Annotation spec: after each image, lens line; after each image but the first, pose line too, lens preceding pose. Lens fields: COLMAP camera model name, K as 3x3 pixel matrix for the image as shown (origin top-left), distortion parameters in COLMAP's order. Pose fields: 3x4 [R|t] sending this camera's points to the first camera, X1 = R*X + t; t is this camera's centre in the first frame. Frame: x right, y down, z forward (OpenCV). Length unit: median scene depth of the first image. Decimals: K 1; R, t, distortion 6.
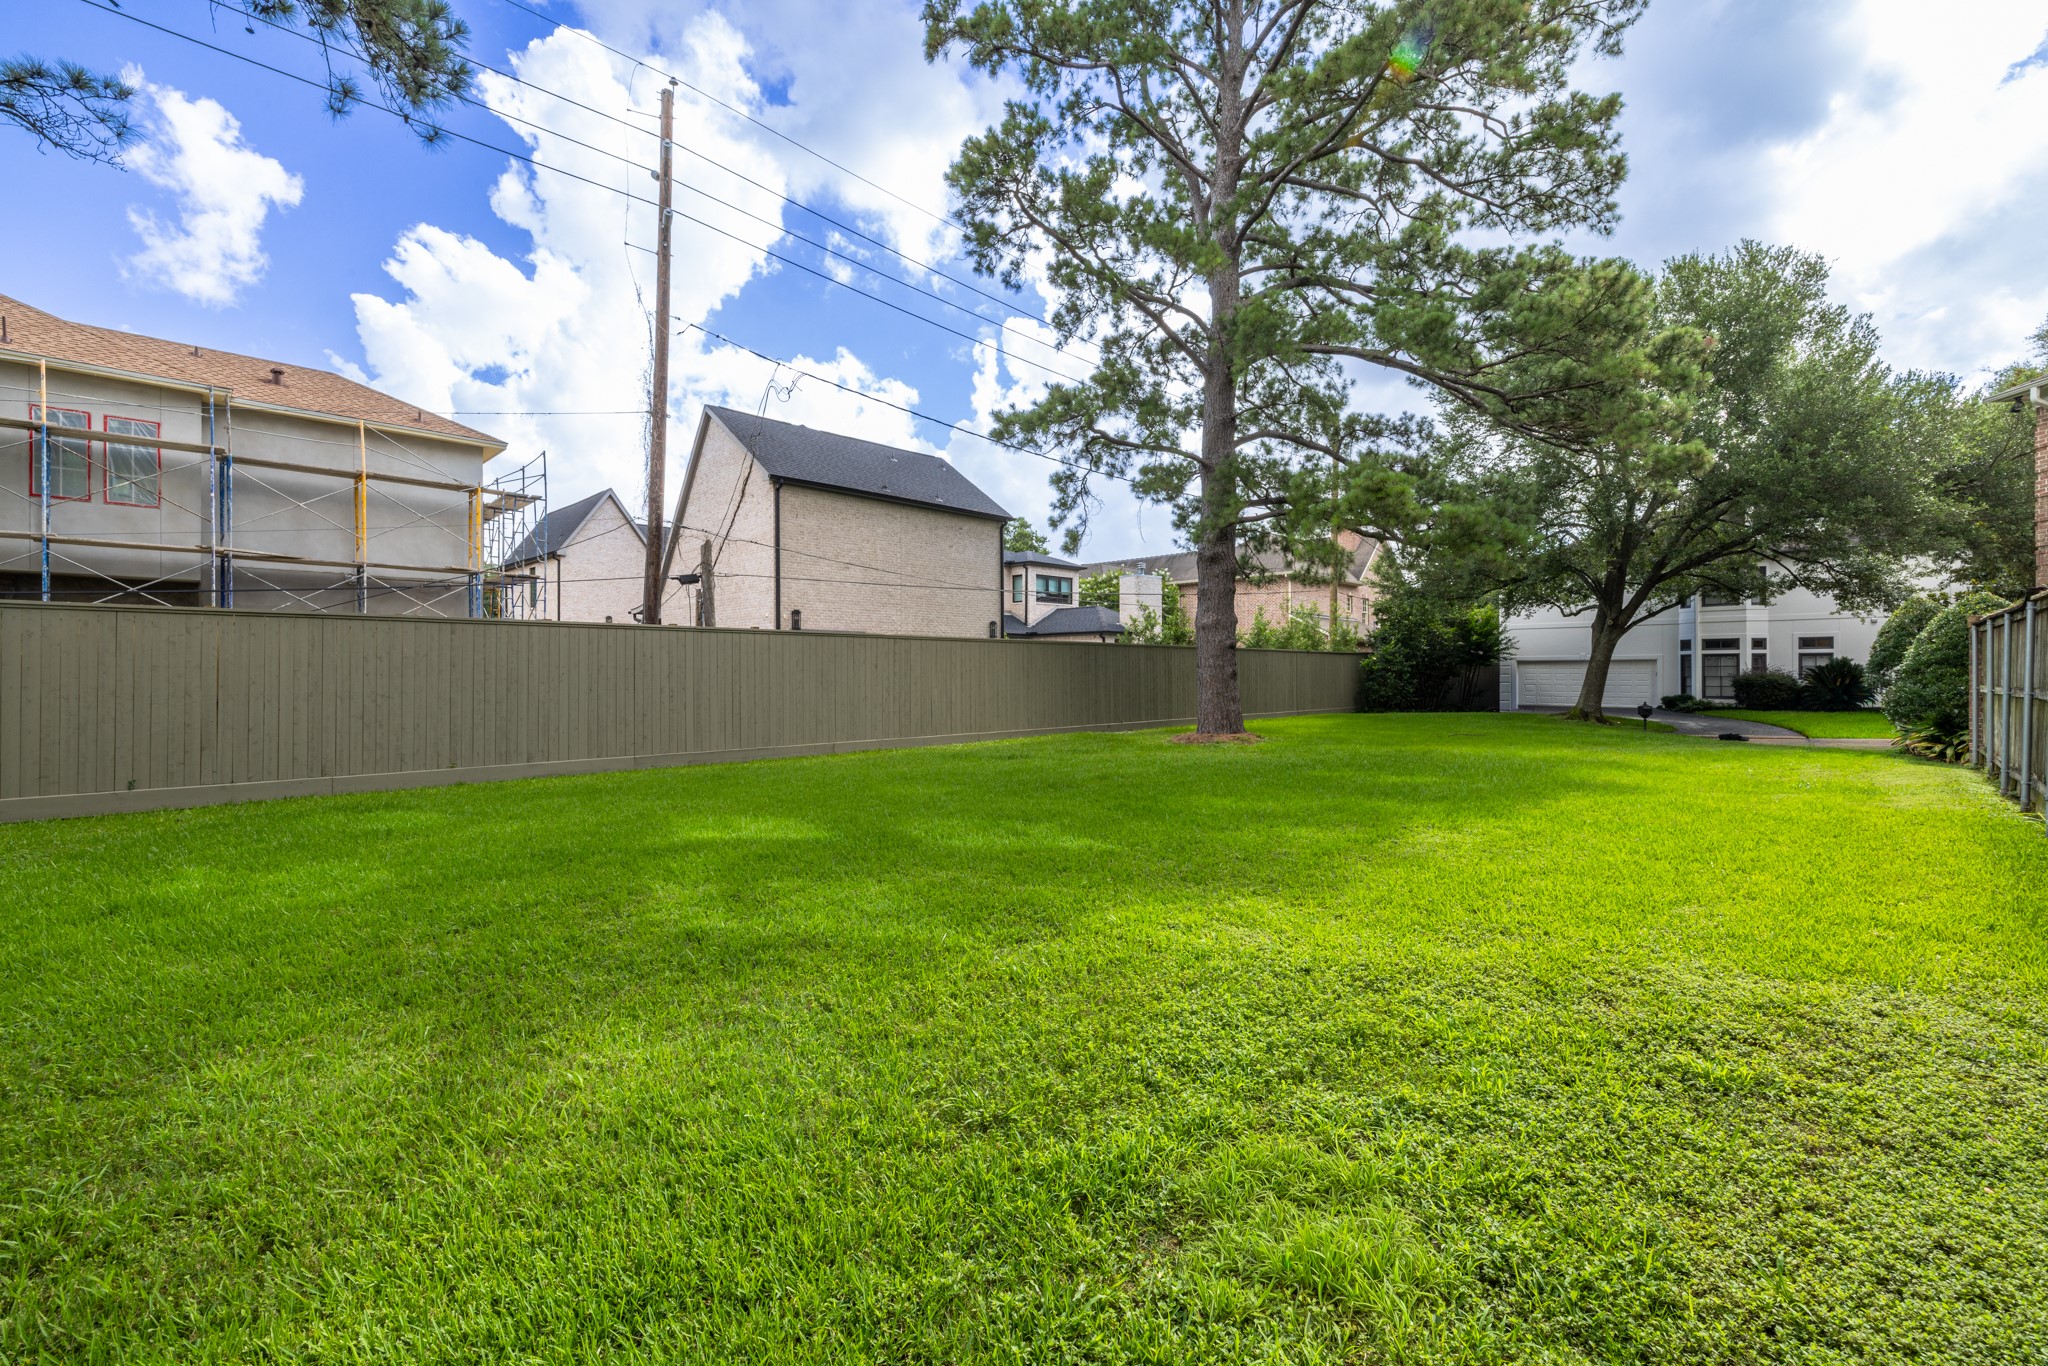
lens RADIAL K [[857.2, 0, 1010.0], [0, 857.2, 678.5], [0, 0, 1]] dist [-0.001223, -0.000053]
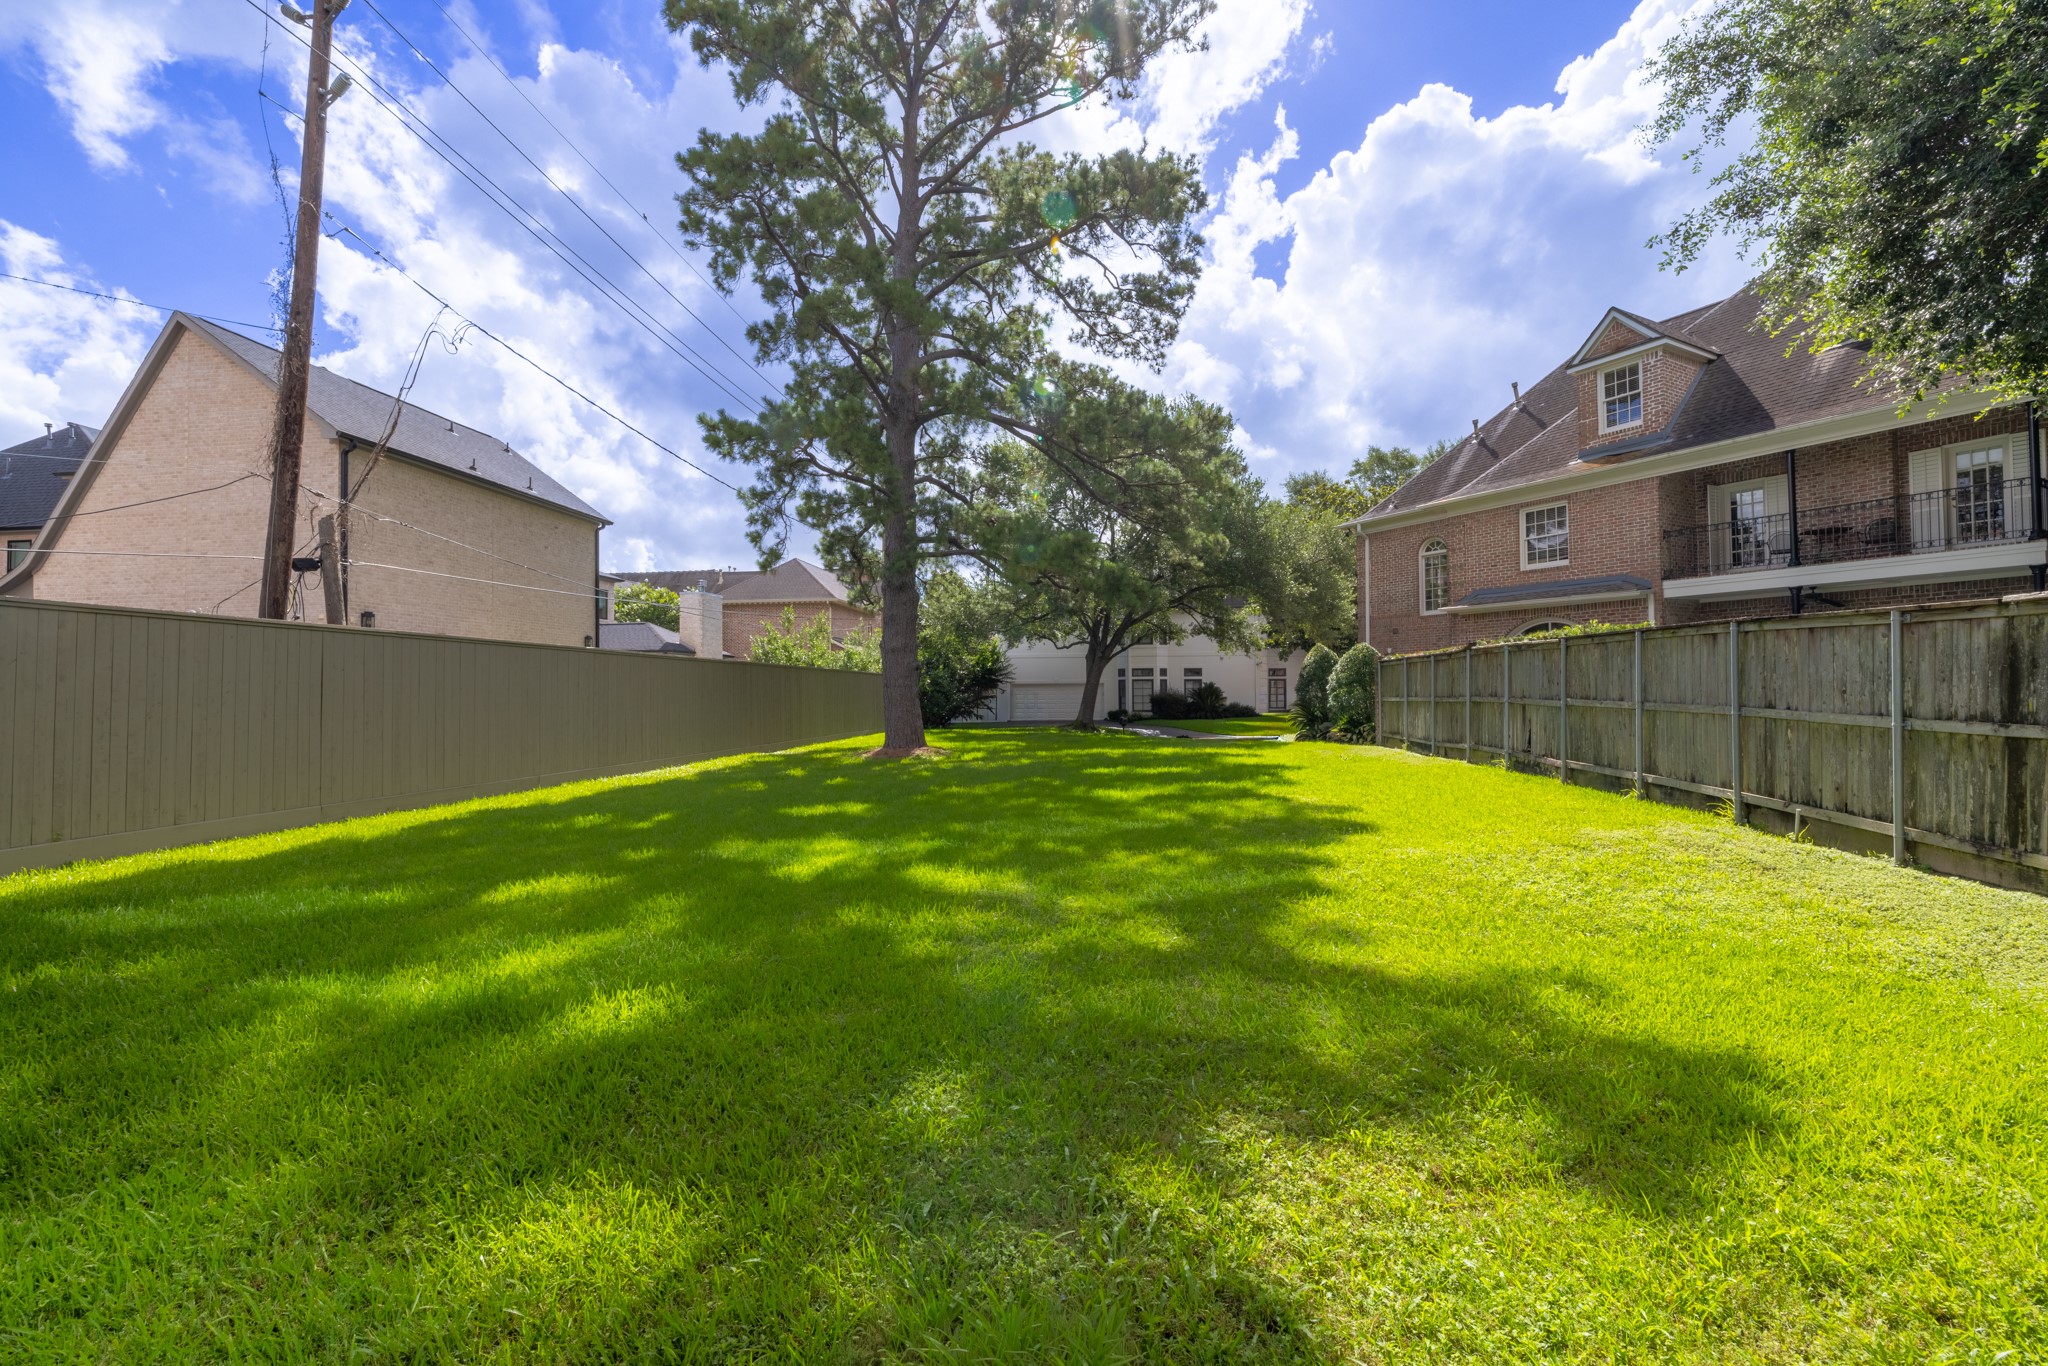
lens RADIAL K [[857.2, 0, 1010.0], [0, 857.2, 678.5], [0, 0, 1]] dist [-0.001223, -0.000053]
pose [[0.797821, 0.008343, 0.602837, -0.187162], [0.008424, 0.999652, -0.024983, 0.002854], [-0.602836, 0.025010, 0.797473, 0.031232]]
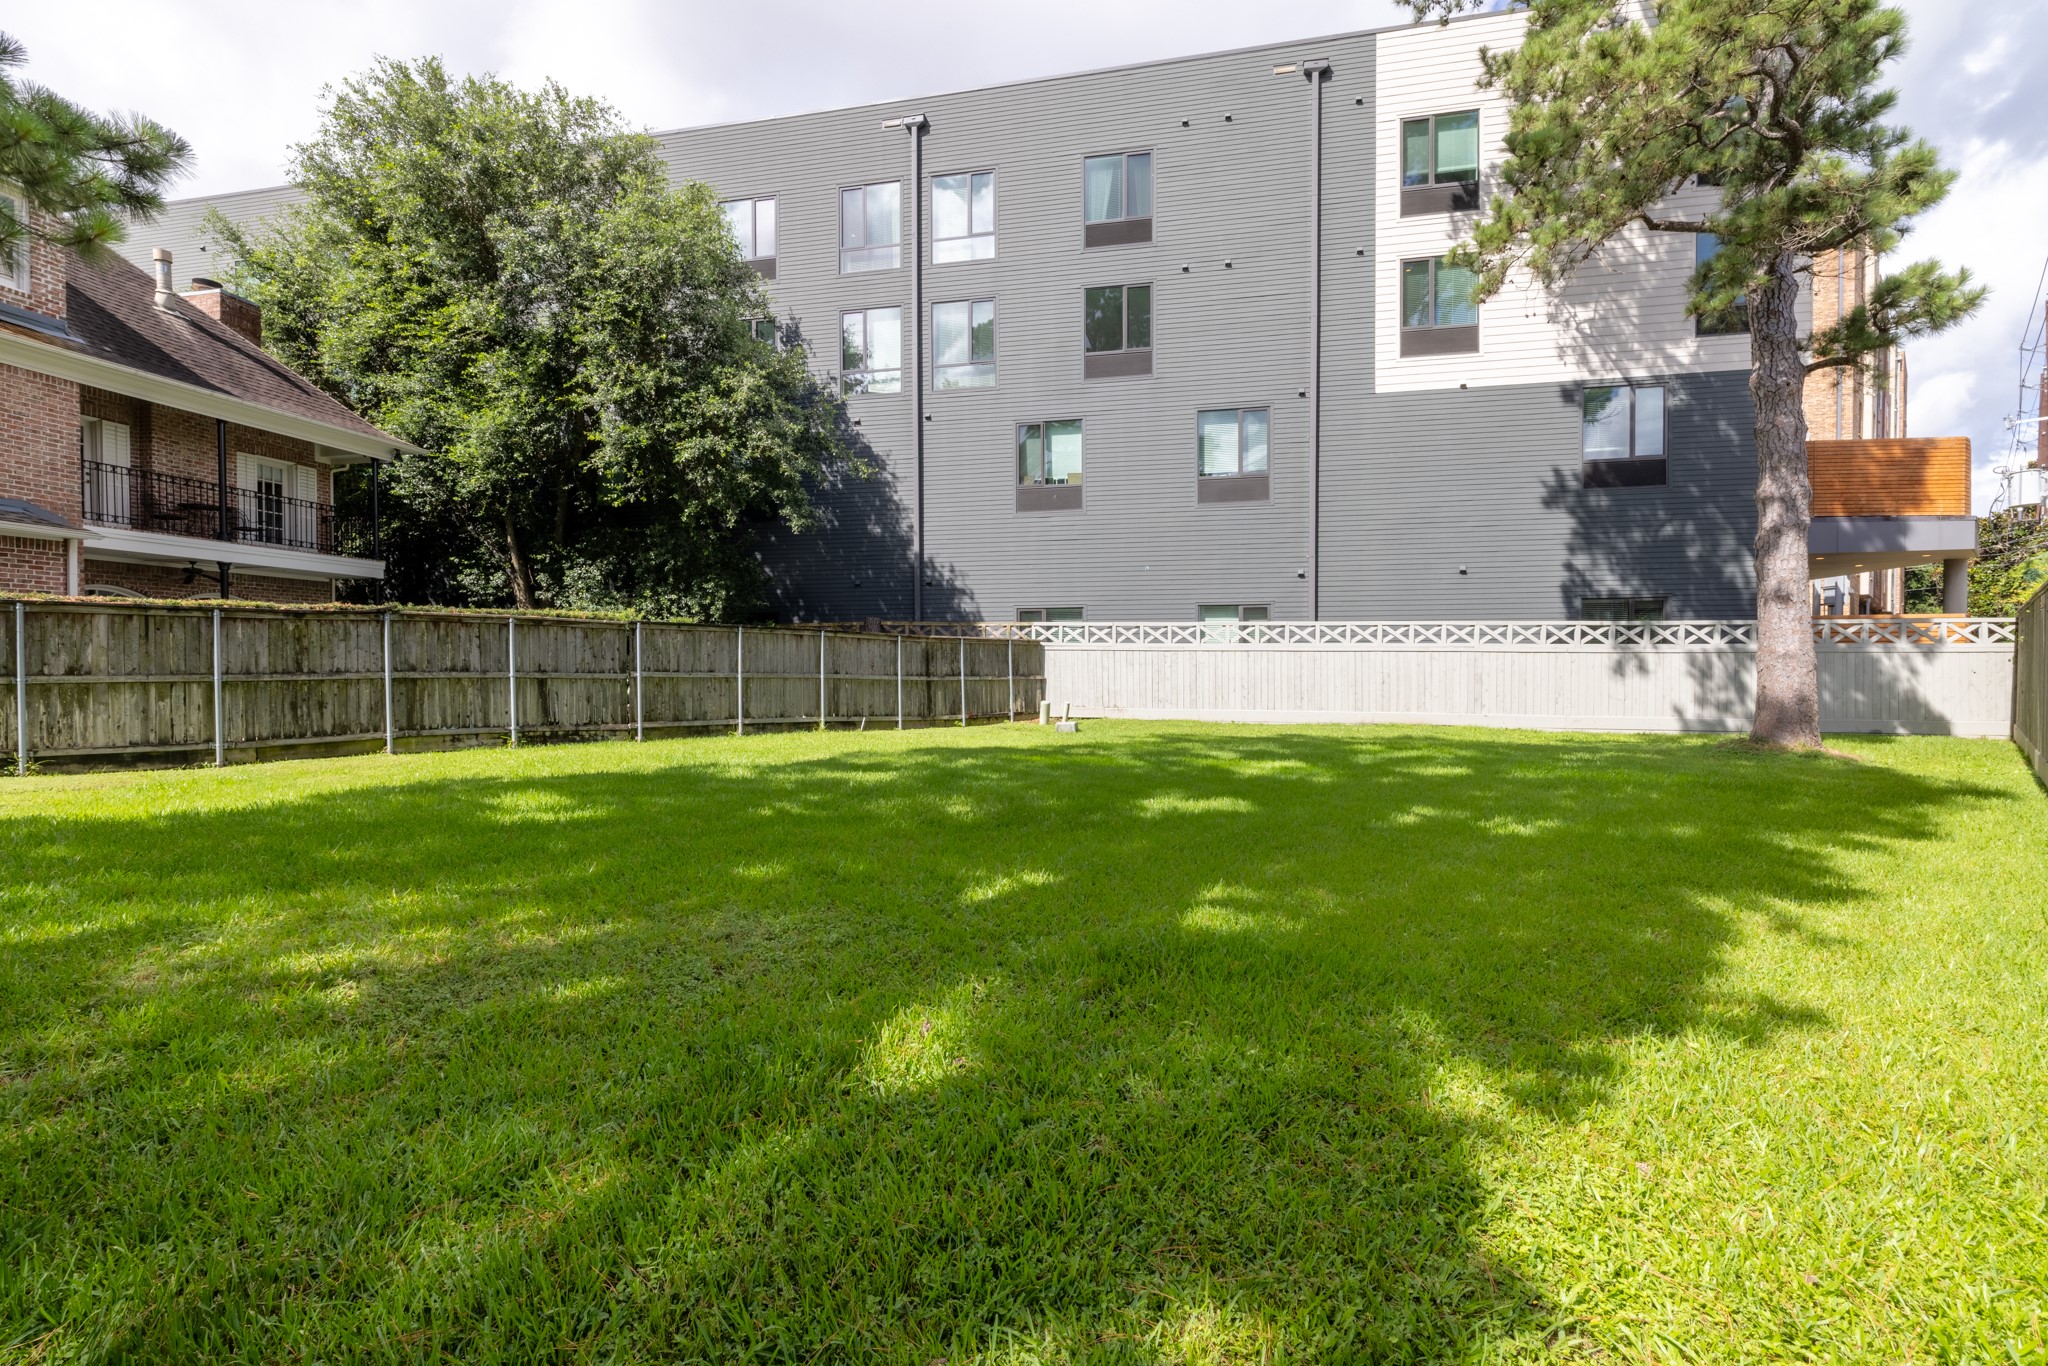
lens RADIAL K [[857.2, 0, 1010.0], [0, 857.2, 678.5], [0, 0, 1]] dist [-0.001223, -0.000053]
pose [[-0.998973, -0.000458, 0.045297, 0.014179], [0.000699, 0.999674, 0.025532, -0.003569], [-0.045294, 0.025538, -0.998647, 0.632934]]
